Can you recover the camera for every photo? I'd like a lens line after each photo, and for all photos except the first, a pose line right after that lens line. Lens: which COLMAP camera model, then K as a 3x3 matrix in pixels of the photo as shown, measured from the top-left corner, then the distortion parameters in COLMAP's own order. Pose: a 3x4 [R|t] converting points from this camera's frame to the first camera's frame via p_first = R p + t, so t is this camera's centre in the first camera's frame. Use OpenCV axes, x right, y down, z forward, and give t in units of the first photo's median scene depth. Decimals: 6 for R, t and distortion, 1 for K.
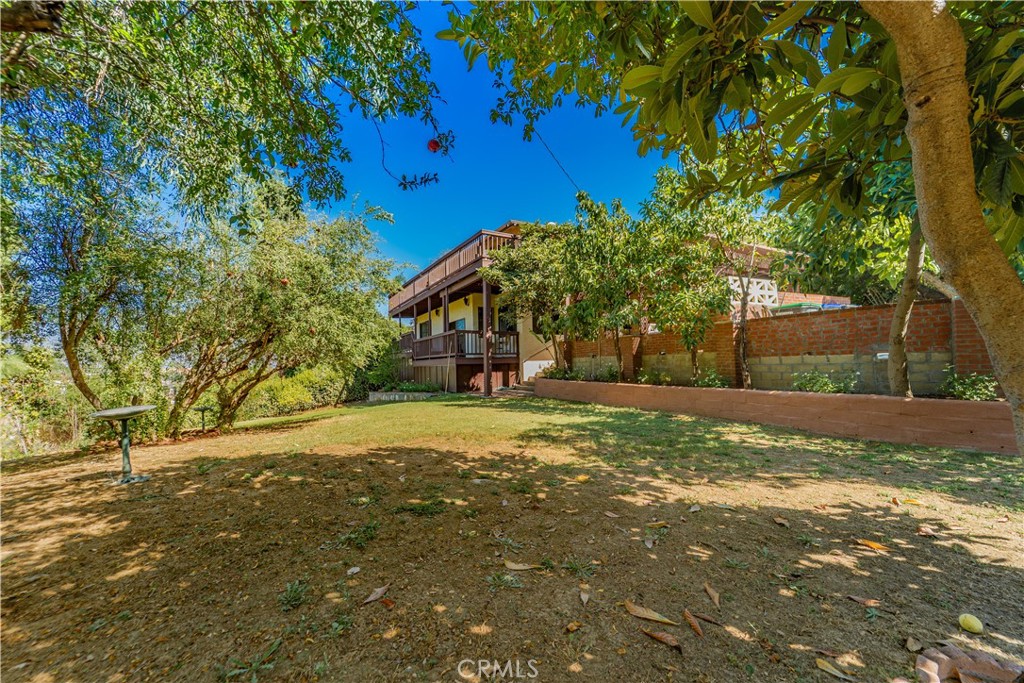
lens RADIAL K [[413.0, 0, 504.9], [0, 413.0, 345.2], [0, 0, 1]] dist [0.000012, -0.000417]
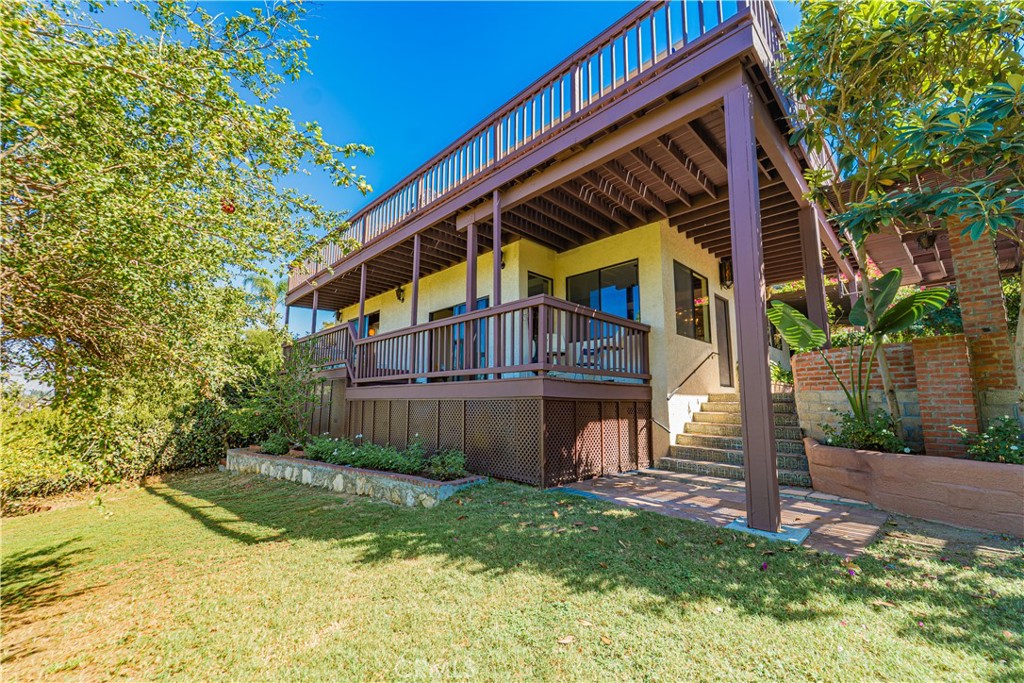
lens RADIAL K [[402.4, 0, 509.7], [0, 402.4, 357.4], [0, 0, 1]] dist [-0.000943, -0.000154]
pose [[0.956825, 0.064039, 0.283523, -0.199995], [-0.043637, 0.996021, -0.077708, 0.034835], [-0.287372, 0.061980, 0.955812, 0.585708]]
